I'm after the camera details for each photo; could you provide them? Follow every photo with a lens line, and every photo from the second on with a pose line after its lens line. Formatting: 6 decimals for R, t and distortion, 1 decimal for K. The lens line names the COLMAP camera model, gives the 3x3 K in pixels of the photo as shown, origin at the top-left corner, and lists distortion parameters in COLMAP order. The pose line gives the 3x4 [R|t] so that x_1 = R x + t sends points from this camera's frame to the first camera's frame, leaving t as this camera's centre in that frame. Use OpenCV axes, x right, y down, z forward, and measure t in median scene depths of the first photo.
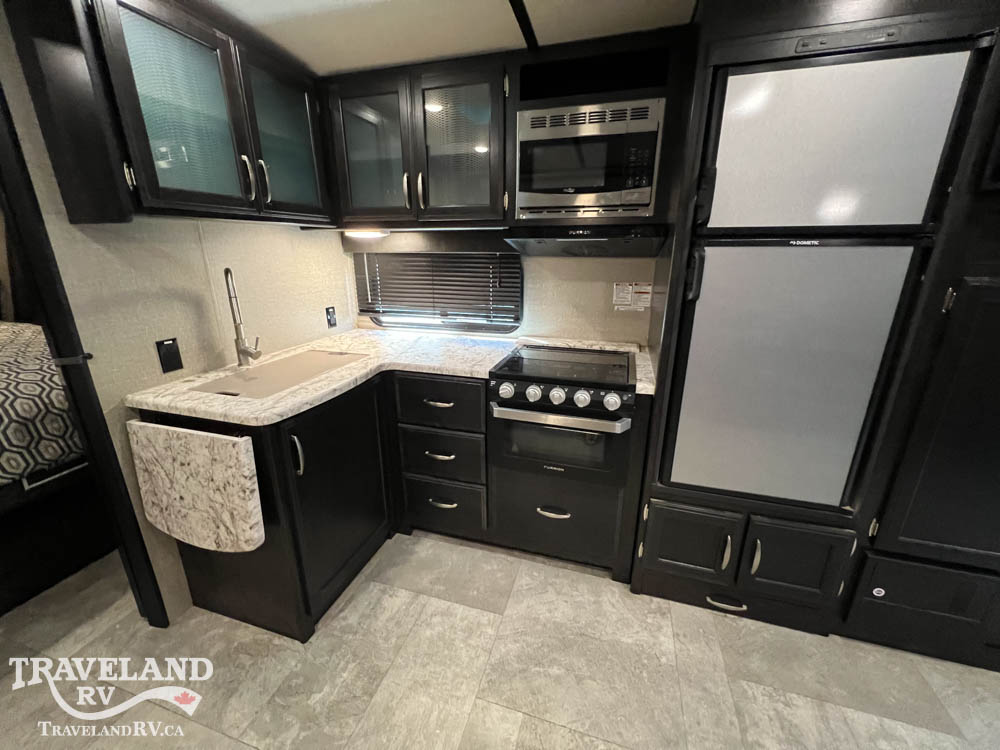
lens RADIAL K [[400.7, 0, 497.2], [0, 400.7, 372.8], [0, 0, 1]] dist [-0.002104, 0.000769]
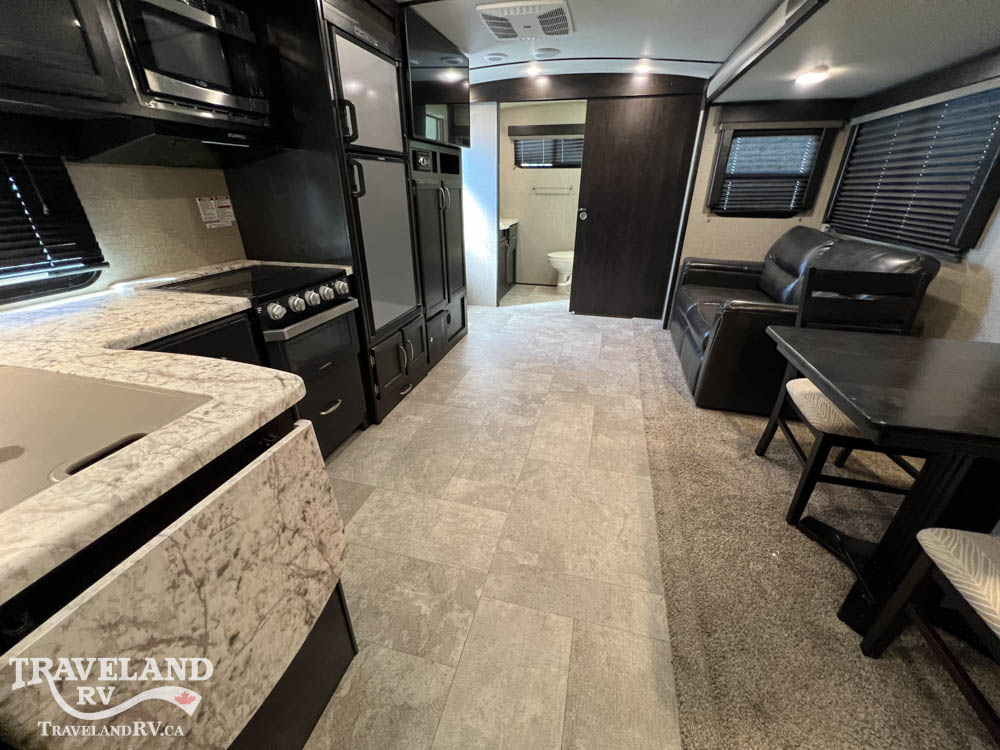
lens RADIAL K [[400.7, 0, 500.4], [0, 400.7, 371.0], [0, 0, 1]] dist [-0.002104, 0.000769]
pose [[-0.040420, -0.422205, 0.905599, -0.967236], [0.290769, 0.862144, 0.414923, -0.076996], [-0.955939, 0.280091, 0.087916, 0.468196]]
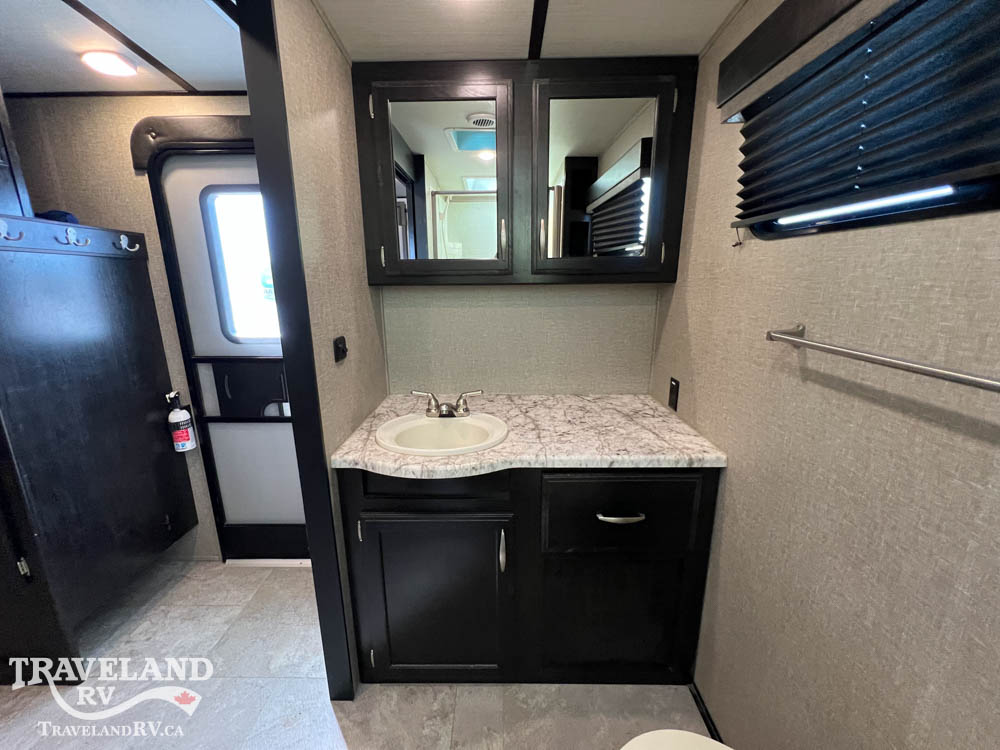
lens RADIAL K [[400.7, 0, 497.7], [0, 400.7, 373.9], [0, 0, 1]] dist [-0.002104, 0.000769]
pose [[0.958341, -0.070161, 0.276874, 2.161490], [0.086480, 0.995137, -0.047160, 0.117647], [-0.272219, 0.069139, 0.959748, -0.383423]]
